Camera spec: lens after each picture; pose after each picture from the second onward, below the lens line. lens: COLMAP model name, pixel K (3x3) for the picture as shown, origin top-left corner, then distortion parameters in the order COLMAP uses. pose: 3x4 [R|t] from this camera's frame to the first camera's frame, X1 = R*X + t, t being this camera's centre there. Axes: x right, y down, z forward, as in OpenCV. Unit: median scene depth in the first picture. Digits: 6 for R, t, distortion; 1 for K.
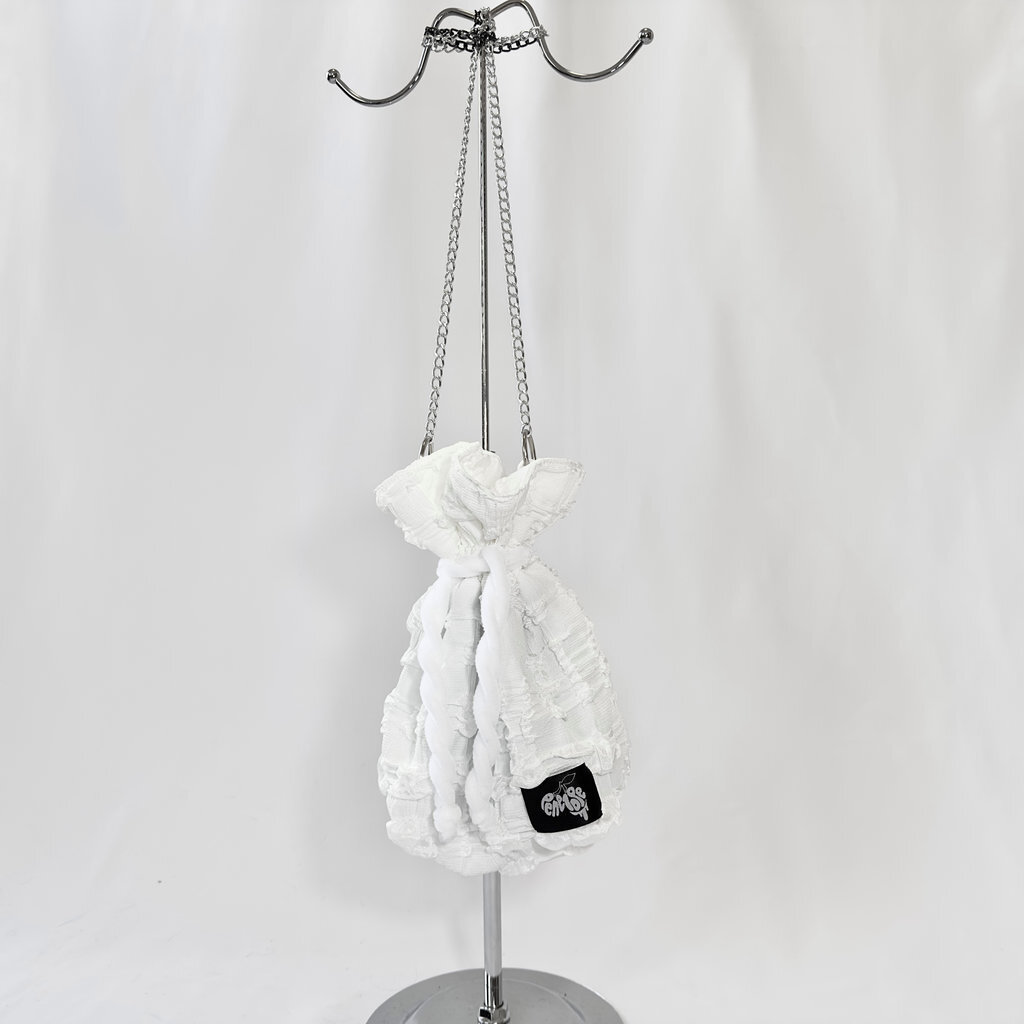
lens RADIAL K [[1009.7, 0, 515.1], [0, 1009.7, 484.6], [0, 0, 1]] dist [0.188576, -0.488214]
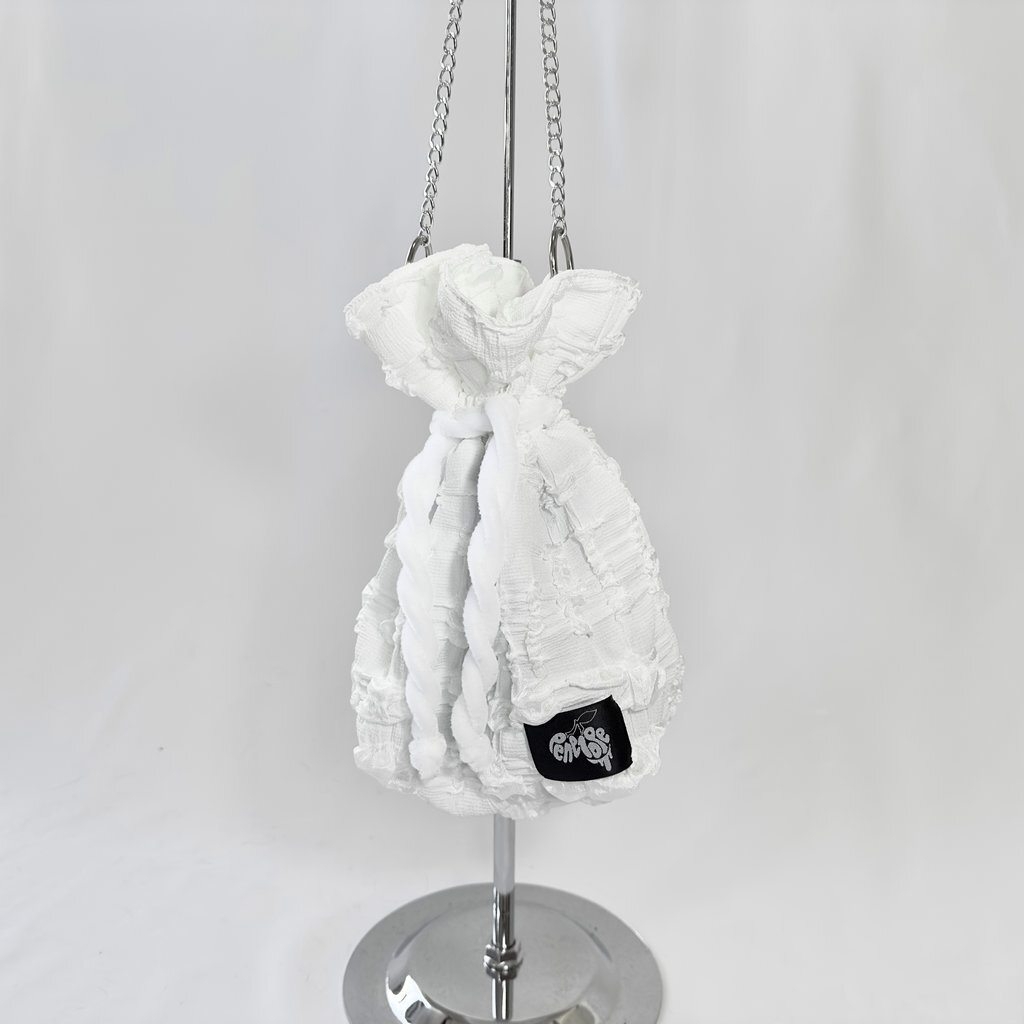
lens RADIAL K [[986.2, 0, 515.3], [0, 986.2, 509.6], [0, 0, 1]] dist [0.178952, -0.539389]
pose [[0.992730, 0.043684, -0.112151, 0.071594], [-0.020365, 0.979338, 0.201201, -0.001718], [0.118623, -0.197455, 0.973108, 0.311296]]
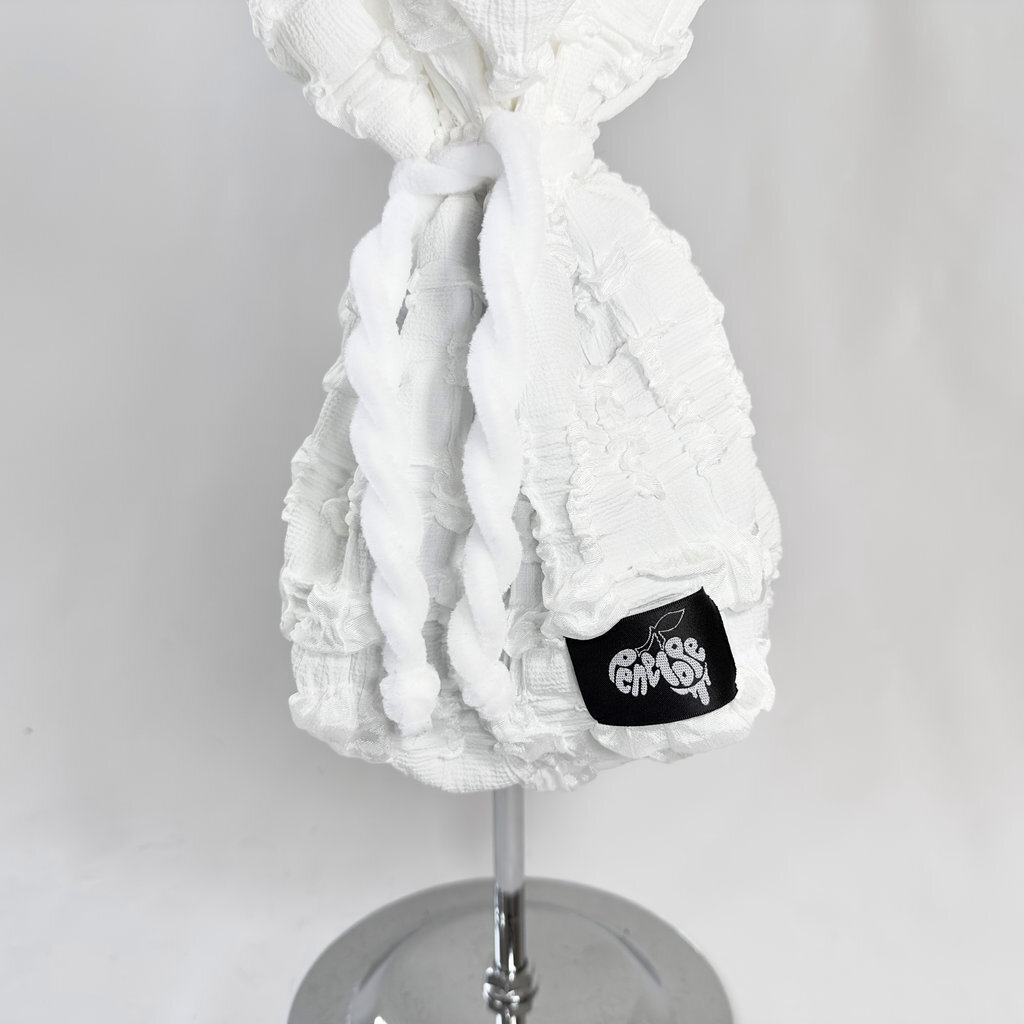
lens RADIAL K [[954.7, 0, 527.3], [0, 954.7, 512.4], [0, 0, 1]] dist [0.148588, -0.381580]
pose [[0.999853, 0.010031, -0.013870, -0.006070], [-0.006744, 0.975613, 0.219395, 0.139551], [0.015733, -0.219269, 0.975538, 0.562772]]
